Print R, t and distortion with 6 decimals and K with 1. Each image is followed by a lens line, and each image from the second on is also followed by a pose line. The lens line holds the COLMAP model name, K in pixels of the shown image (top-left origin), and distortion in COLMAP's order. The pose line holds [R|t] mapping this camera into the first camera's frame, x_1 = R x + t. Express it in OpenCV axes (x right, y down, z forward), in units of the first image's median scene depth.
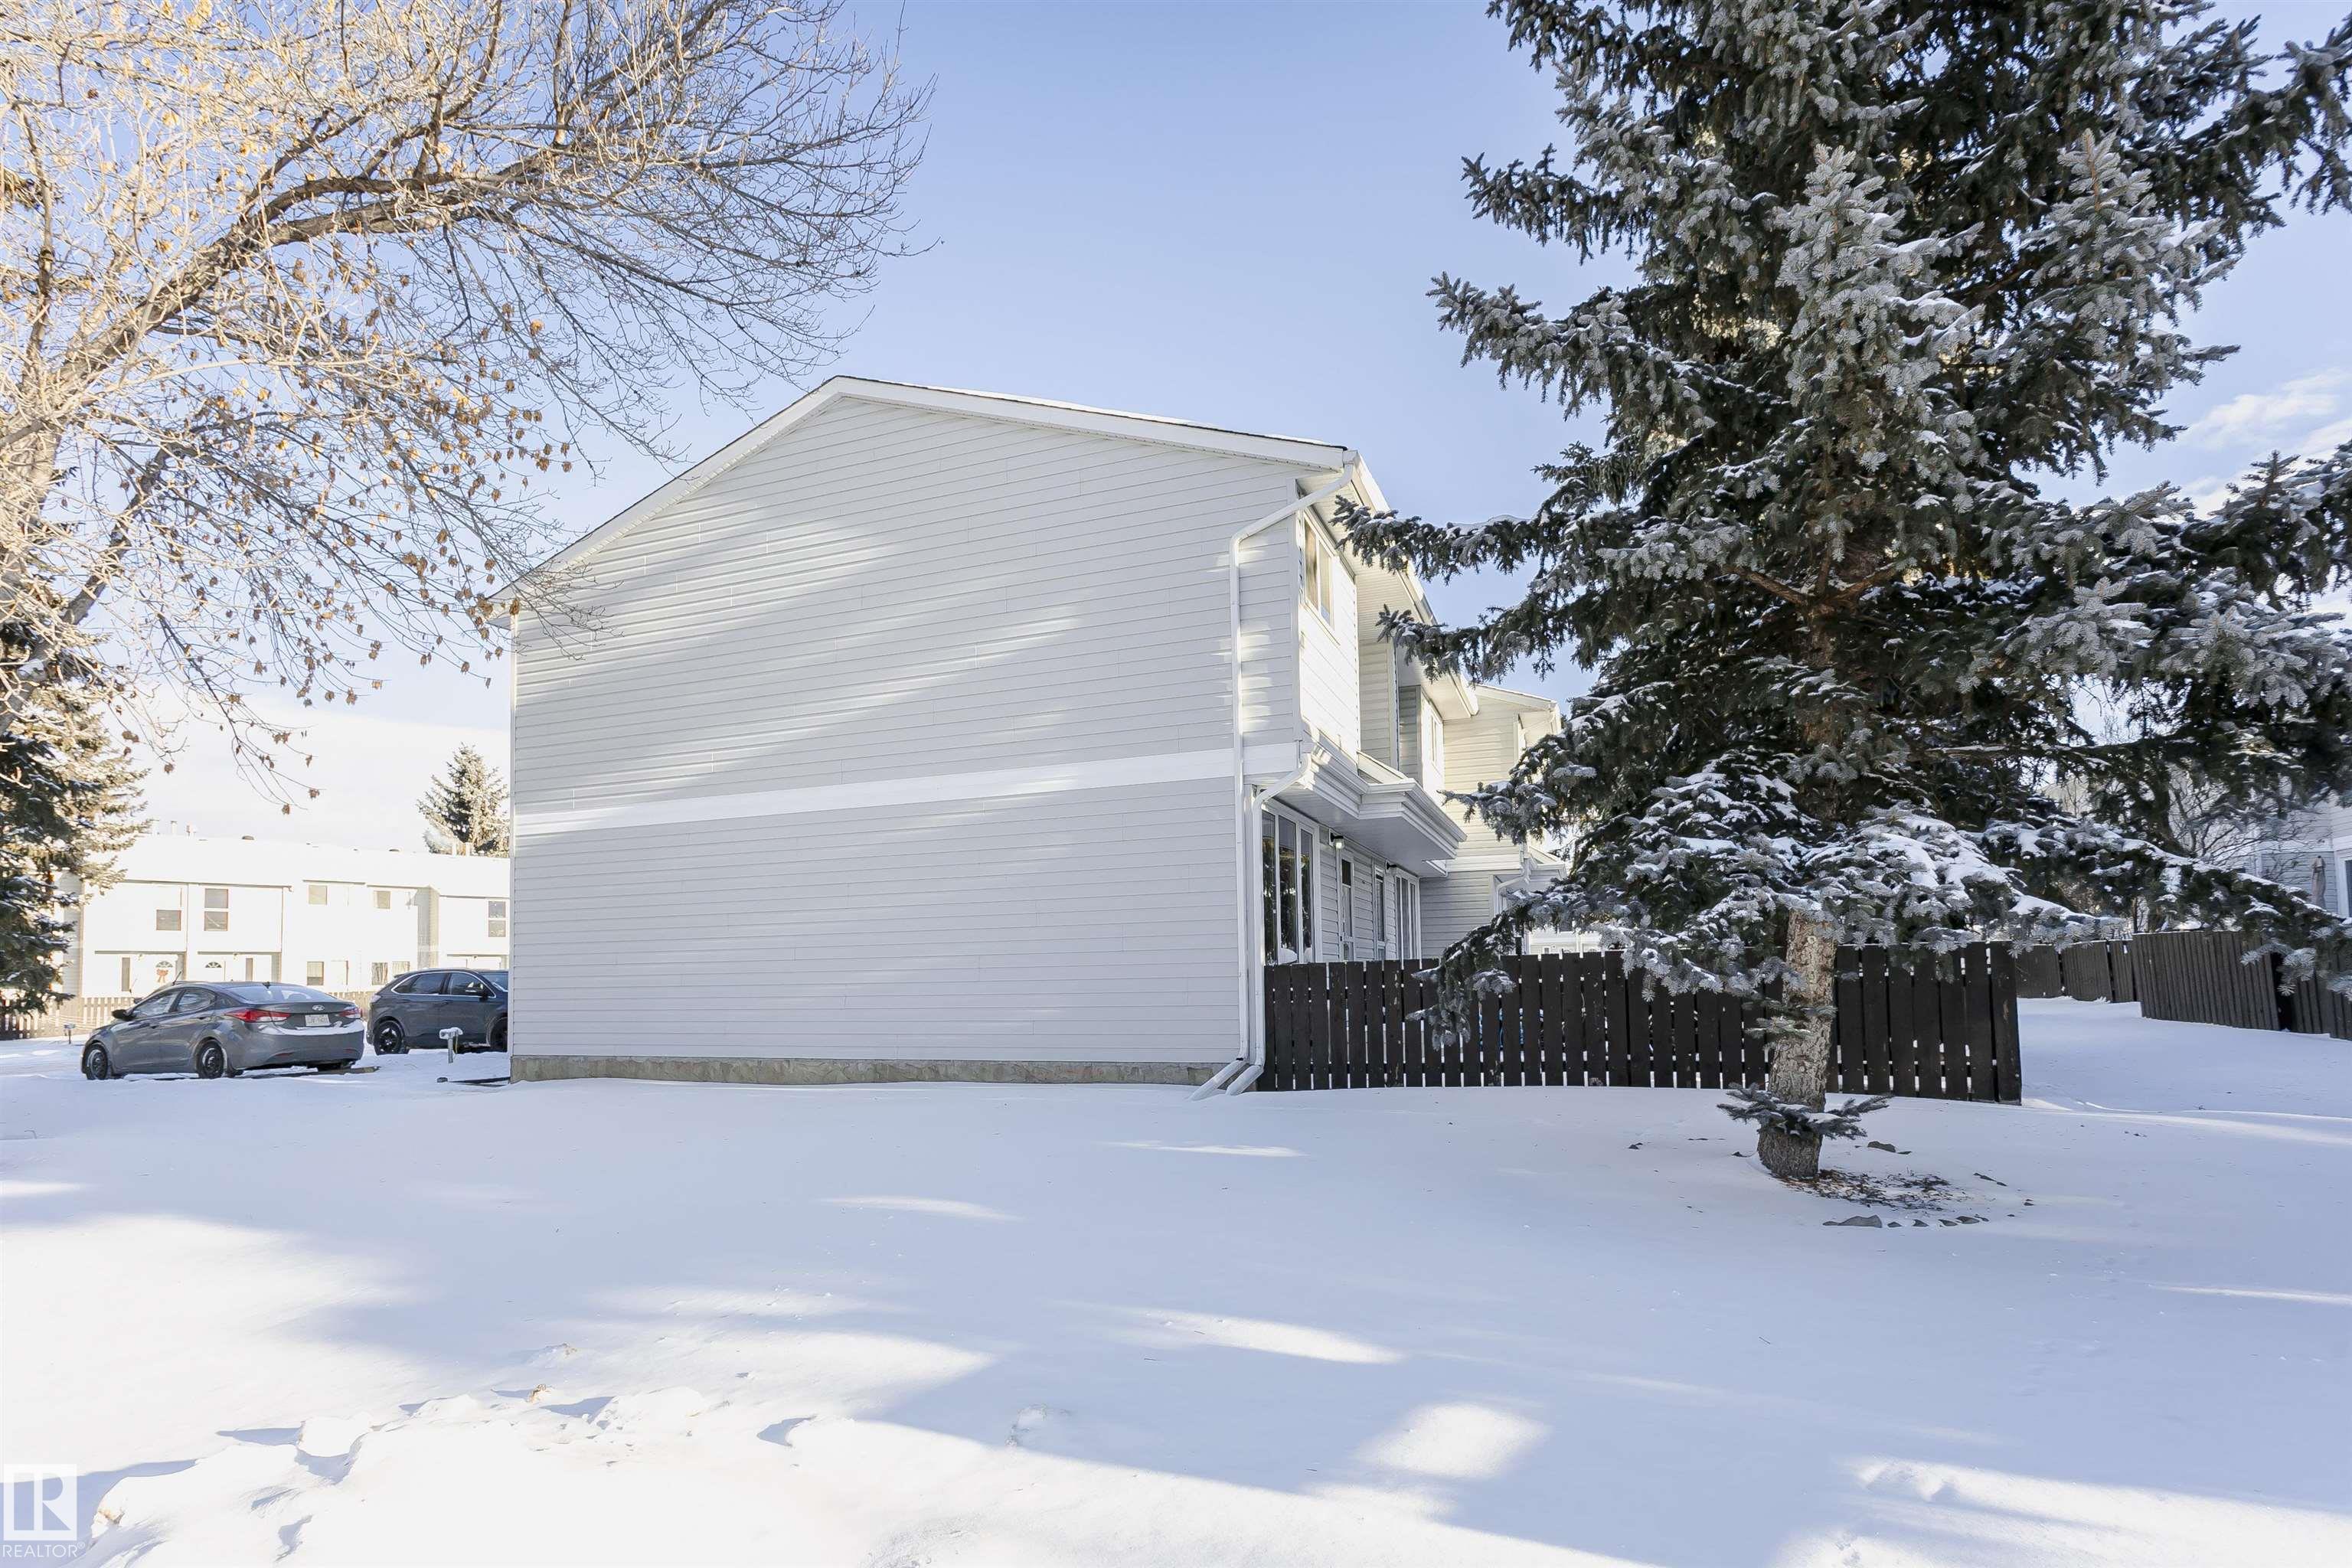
lens RADIAL K [[1206.2, 0, 1175.2], [0, 1206.2, 892.2], [0, 0, 1]] dist [-0.002520, -0.000515]
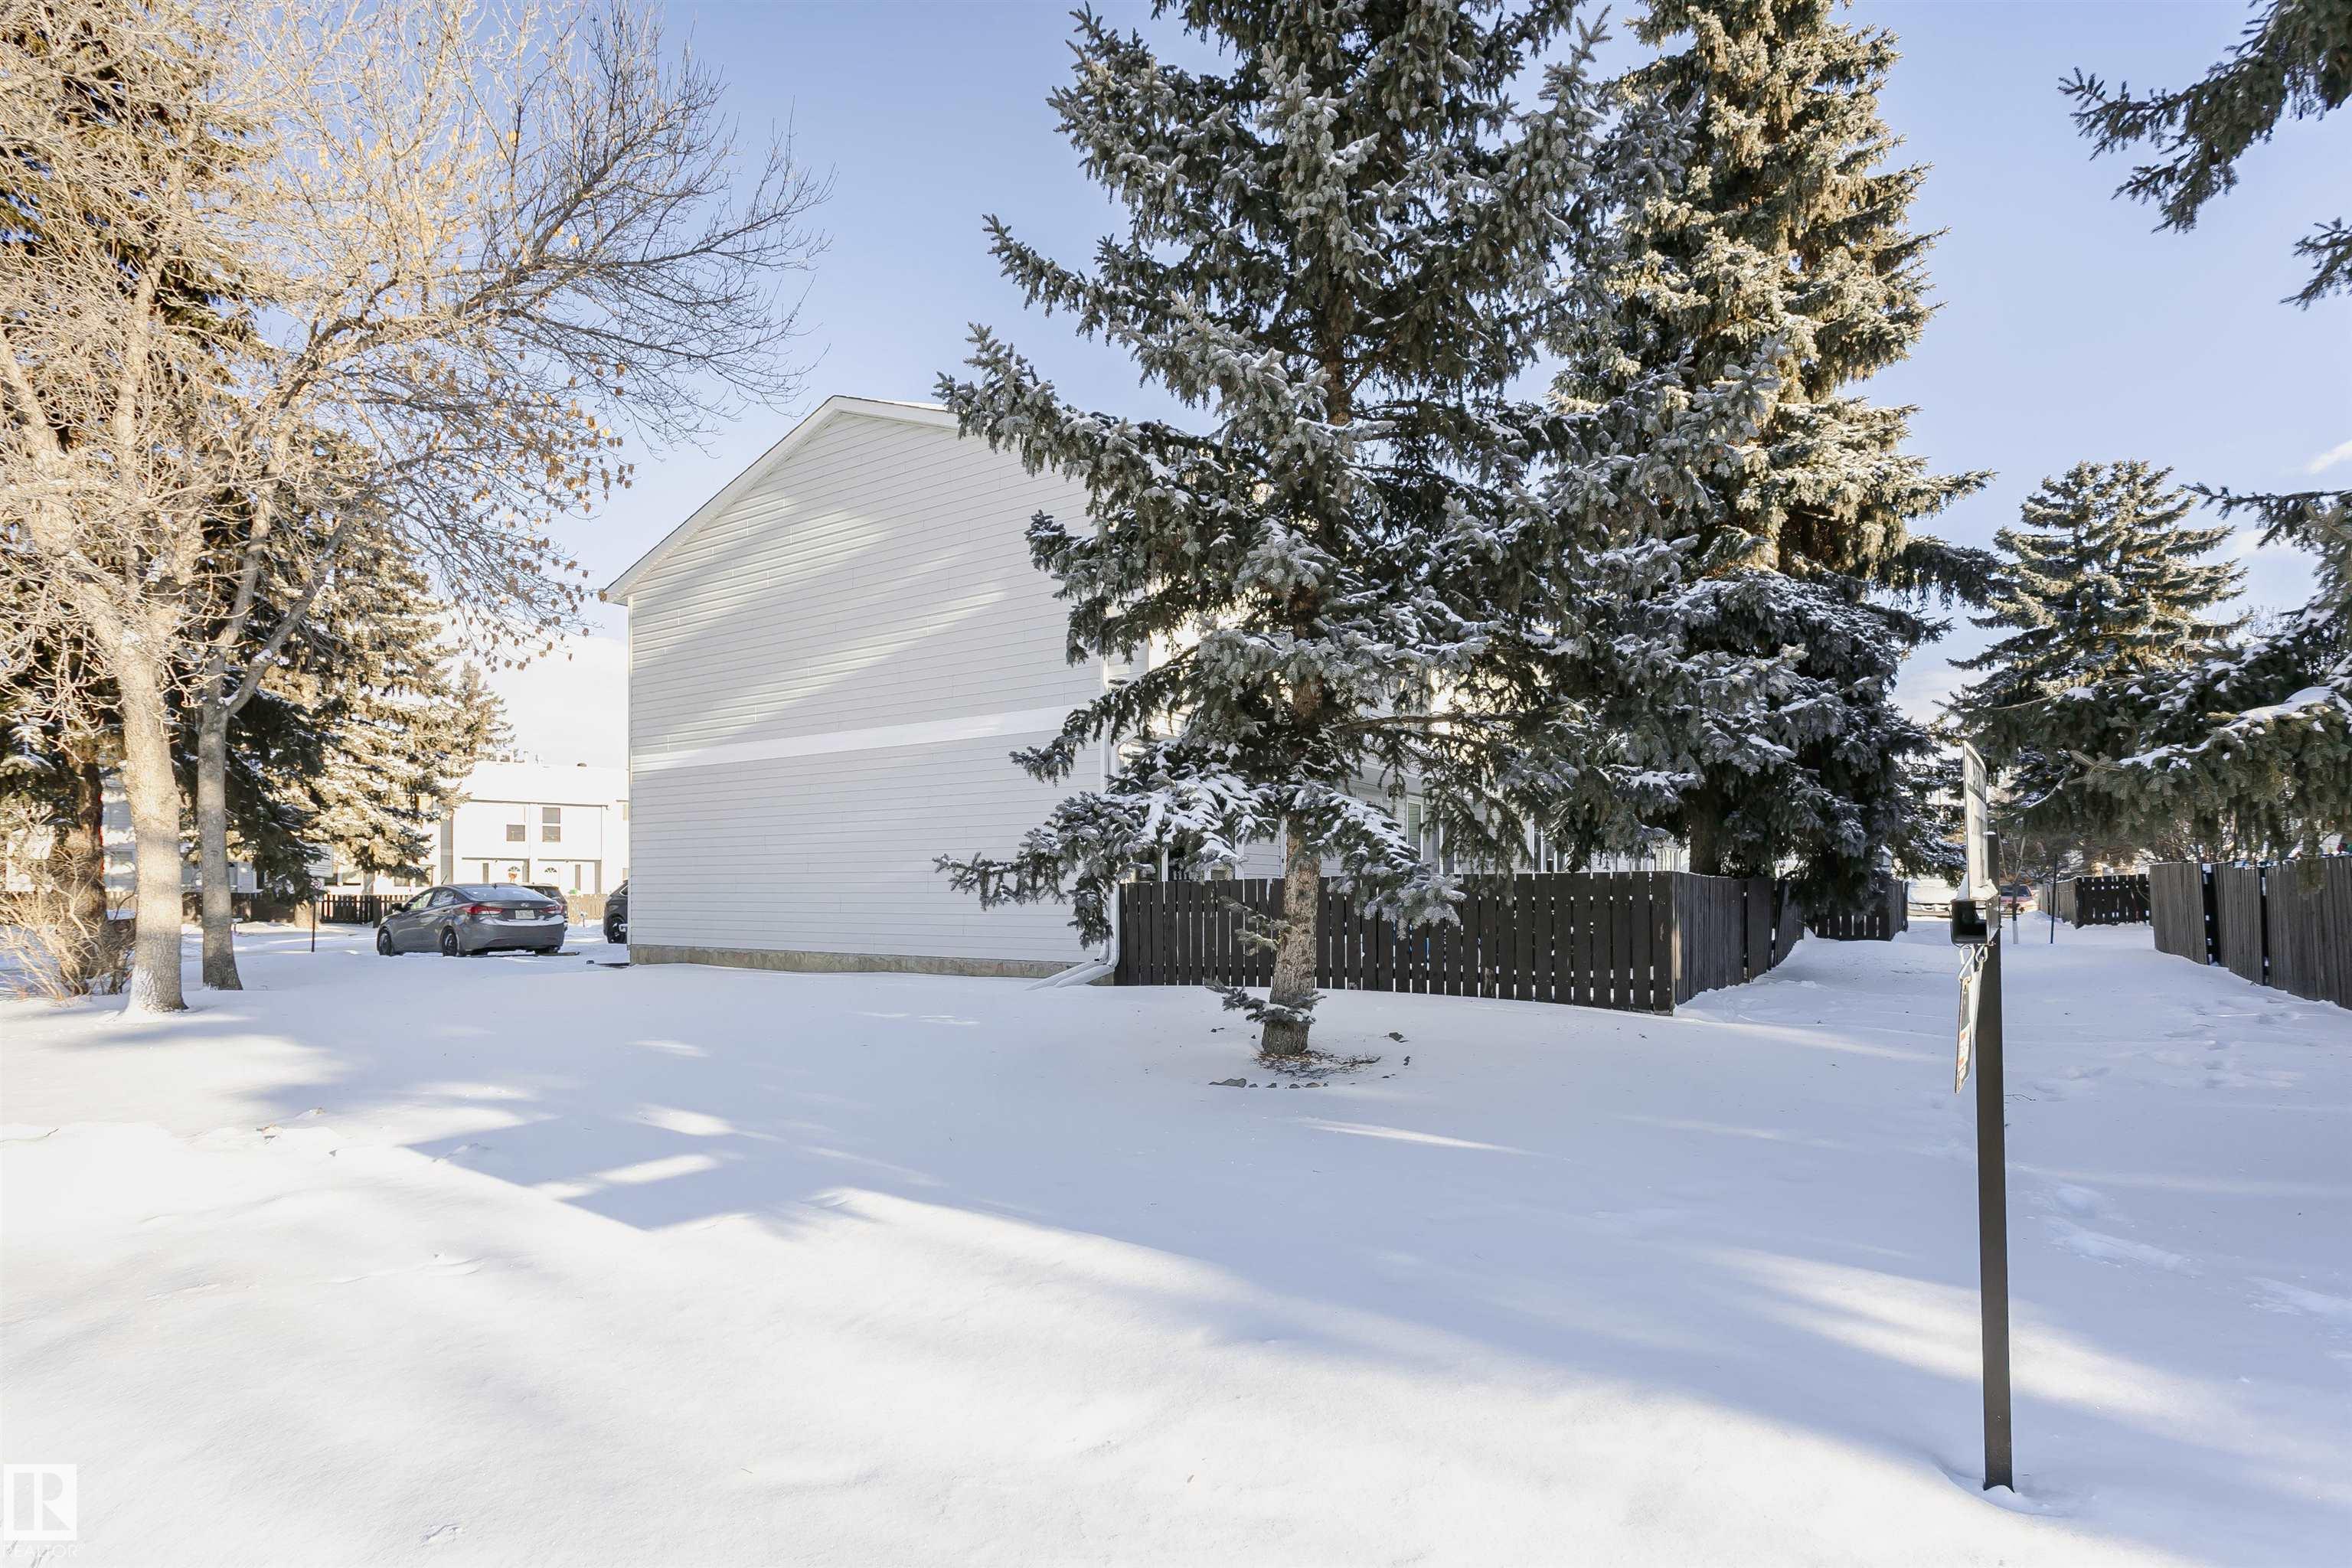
lens RADIAL K [[1156.9, 0, 1179.9], [0, 1156.9, 862.0], [0, 0, 1]] dist [-0.003411, -0.000032]
pose [[0.980327, 0.011740, -0.197030, 0.280961], [-0.002939, 0.998987, 0.044897, -0.009618], [0.197358, -0.043434, 0.979369, -0.091074]]
